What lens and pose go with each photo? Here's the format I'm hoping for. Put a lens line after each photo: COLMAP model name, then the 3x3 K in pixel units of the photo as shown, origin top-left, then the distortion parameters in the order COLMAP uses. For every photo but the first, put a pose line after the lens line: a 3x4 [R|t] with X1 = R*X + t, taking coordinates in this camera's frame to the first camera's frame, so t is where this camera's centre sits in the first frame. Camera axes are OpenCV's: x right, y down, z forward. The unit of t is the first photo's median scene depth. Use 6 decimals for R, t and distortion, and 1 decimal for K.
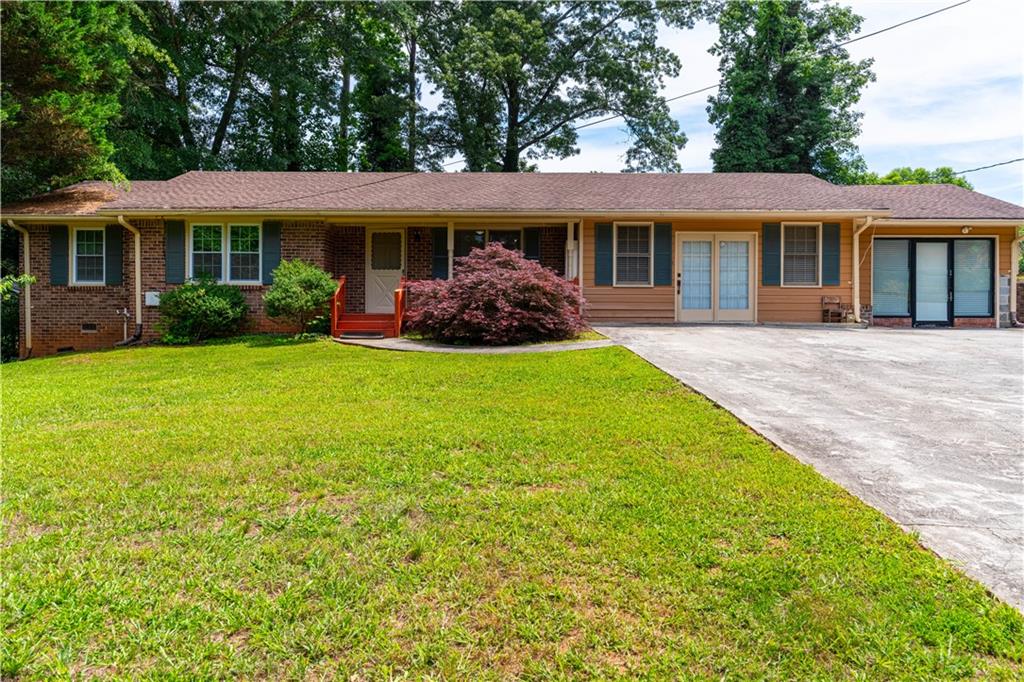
lens RADIAL K [[836.1, 0, 512.0], [0, 836.1, 341.0], [0, 0, 1]] dist [-0.002835, -0.002127]
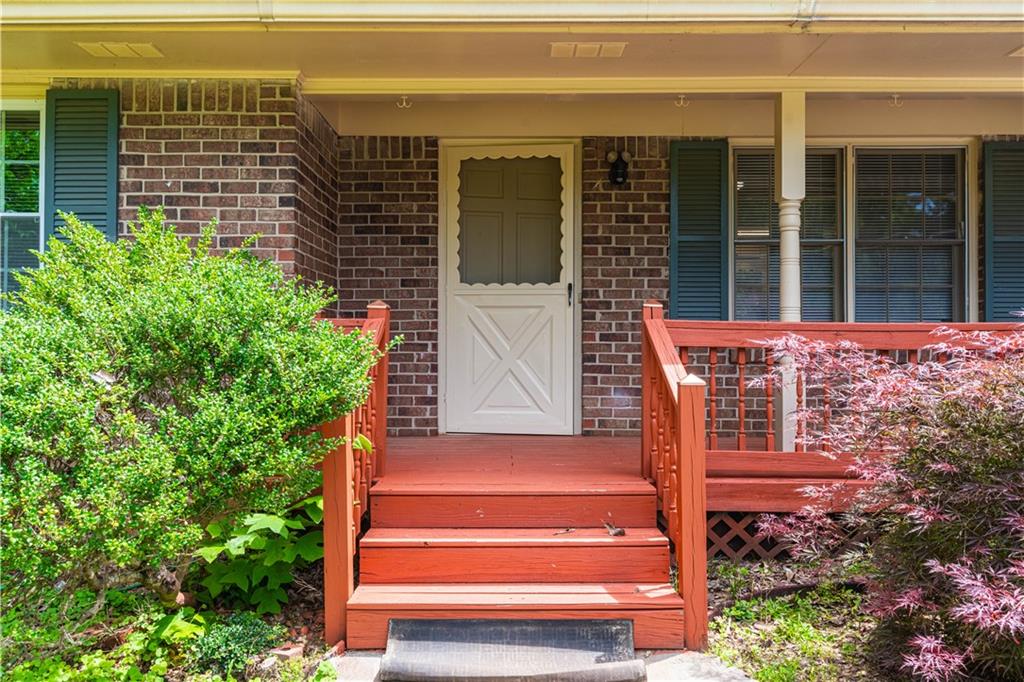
lens RADIAL K [[836.1, 0, 512.0], [0, 836.1, 341.0], [0, 0, 1]] dist [-0.002835, -0.002127]
pose [[0.999838, -0.003027, 0.017729, -0.164366], [0.003746, 0.999166, -0.040652, -0.056799], [-0.017591, 0.040712, 0.999016, 0.751808]]
